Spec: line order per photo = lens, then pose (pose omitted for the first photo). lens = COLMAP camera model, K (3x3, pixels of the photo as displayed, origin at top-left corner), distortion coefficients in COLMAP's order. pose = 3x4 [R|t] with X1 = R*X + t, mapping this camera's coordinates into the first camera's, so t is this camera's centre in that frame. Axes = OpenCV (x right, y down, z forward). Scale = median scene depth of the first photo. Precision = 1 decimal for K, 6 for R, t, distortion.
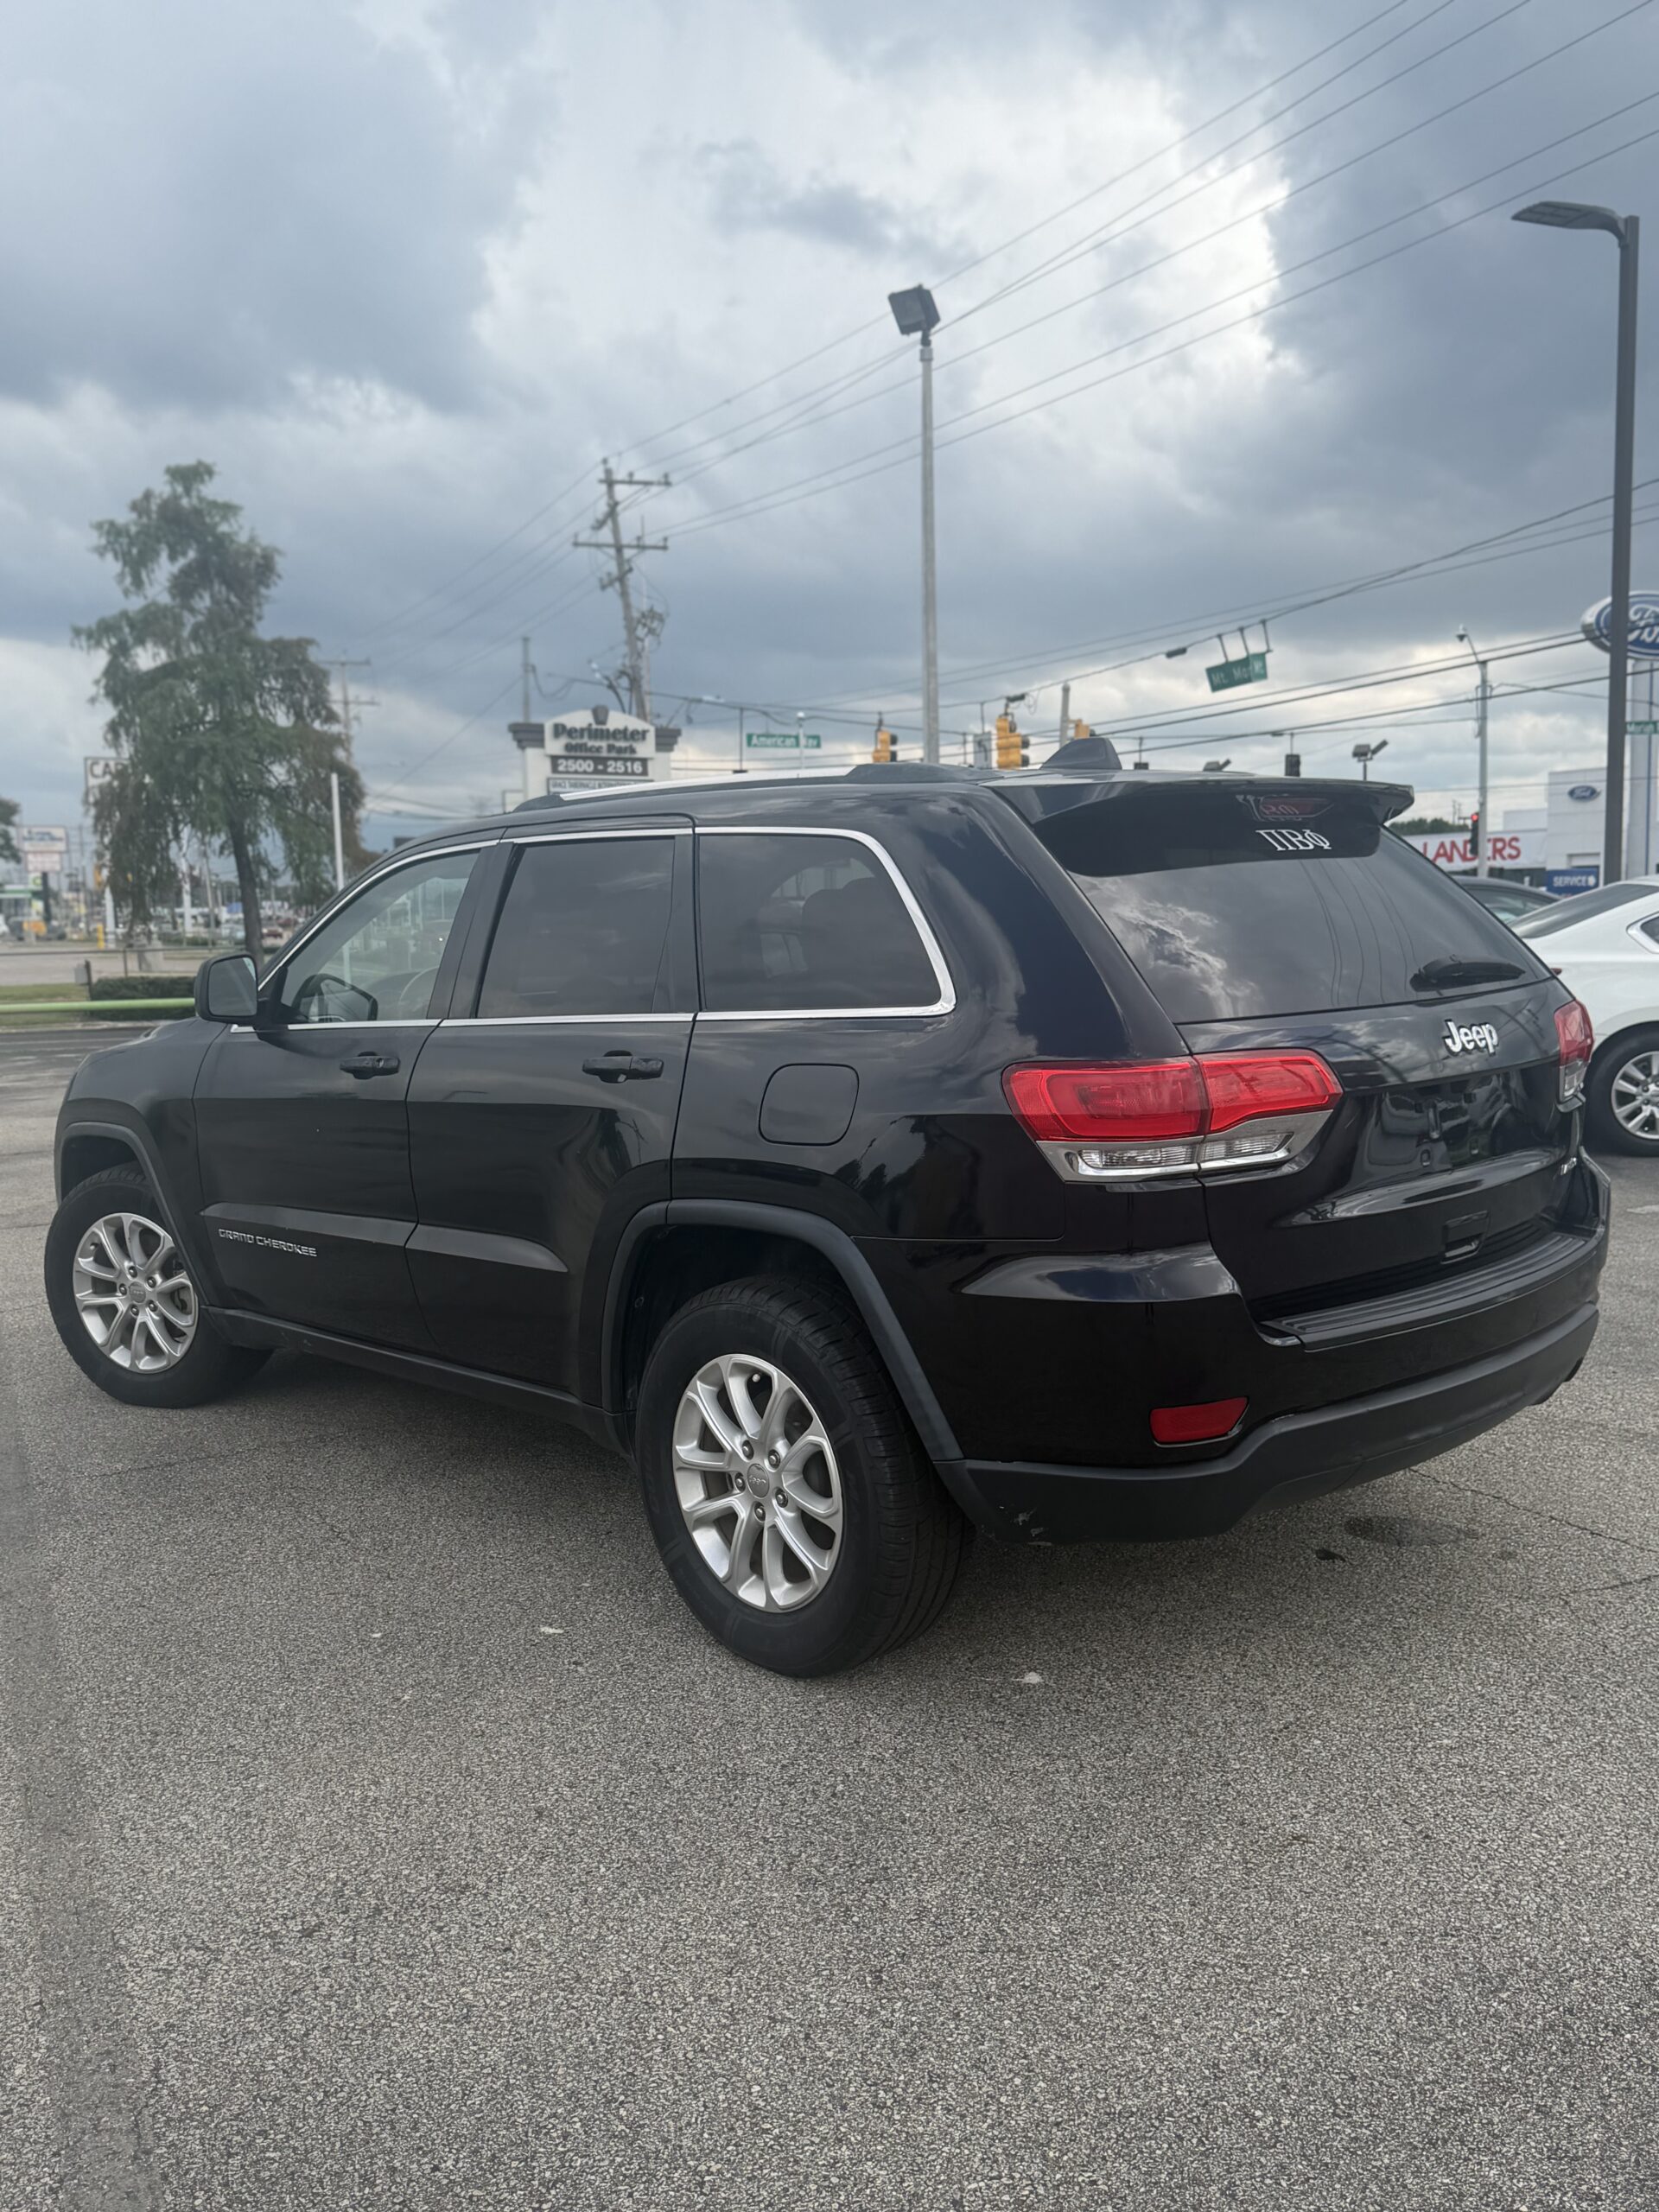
lens RADIAL K [[1871.3, 0, 829.5], [0, 1871.3, 1106.0], [0, 0, 1]] dist [0.203429, -0.404558]
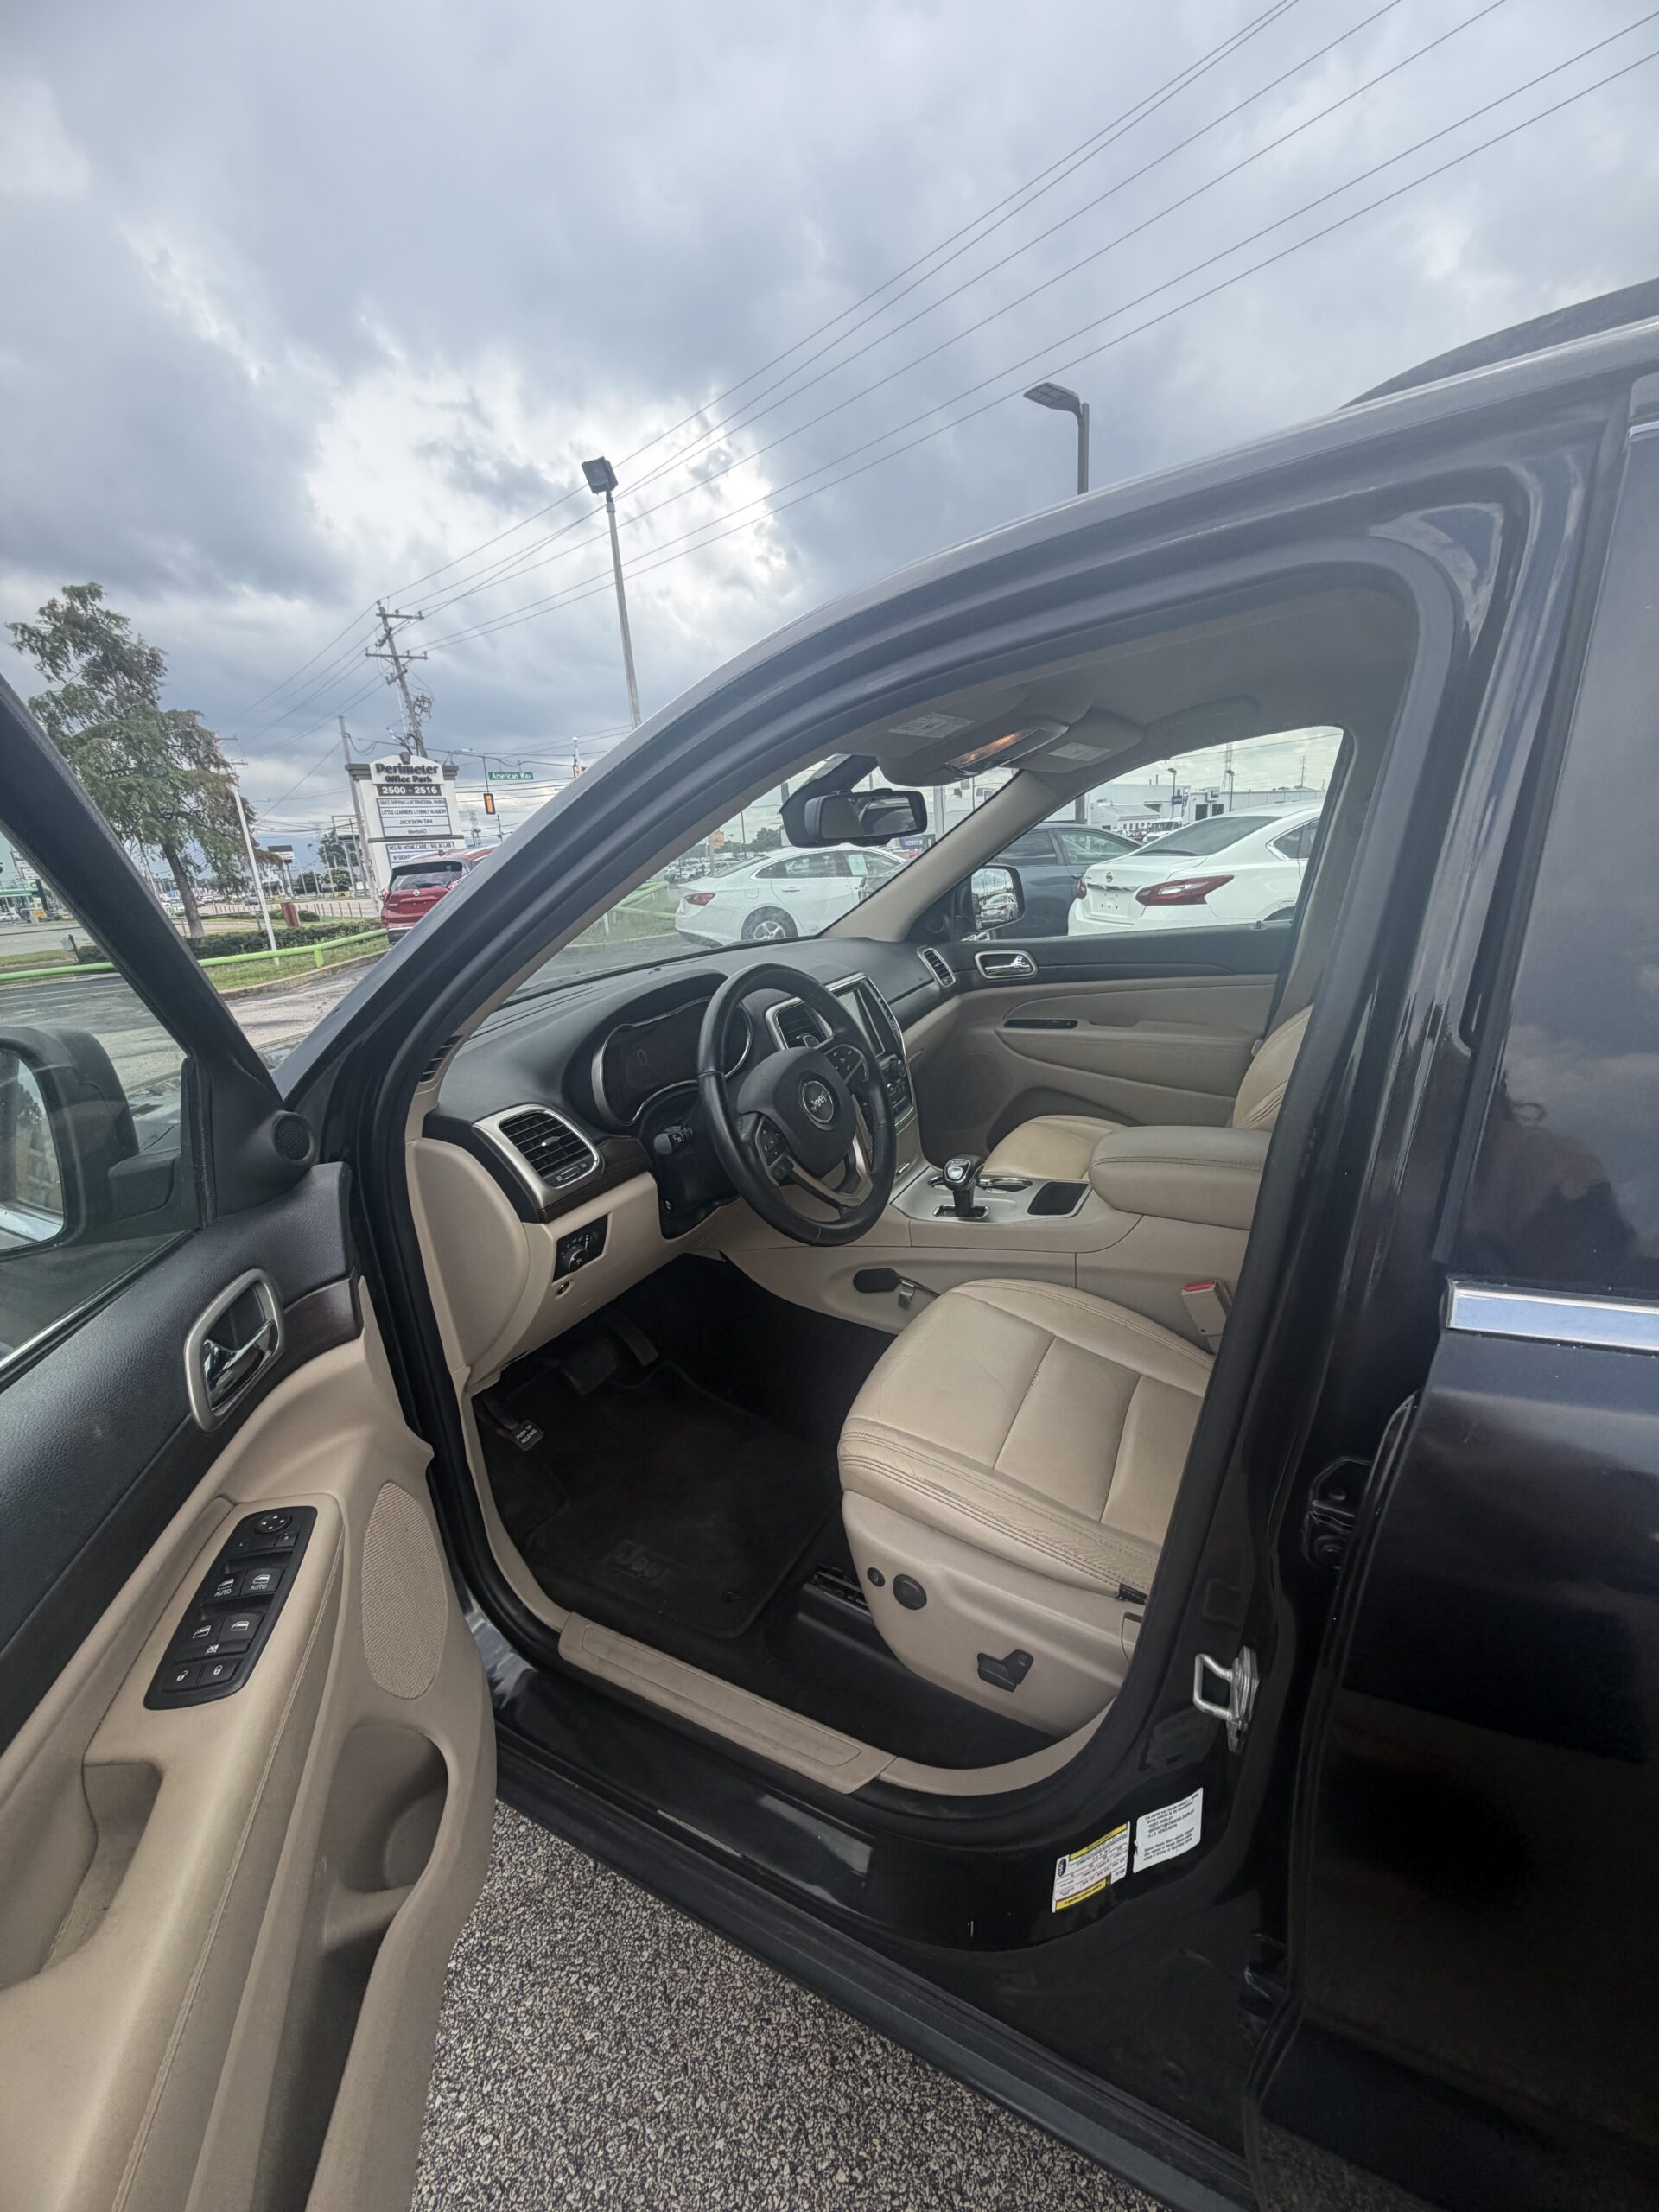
lens RADIAL K [[889.7, 0, 821.3], [0, 889.7, 1107.9], [0, 0, 1]] dist [0.001161, 0.000307]
pose [[0.949422, -0.130361, 0.285664, -0.039352], [0.082971, 0.981566, 0.172175, -0.011624], [-0.302843, -0.139765, 0.942736, 0.120706]]
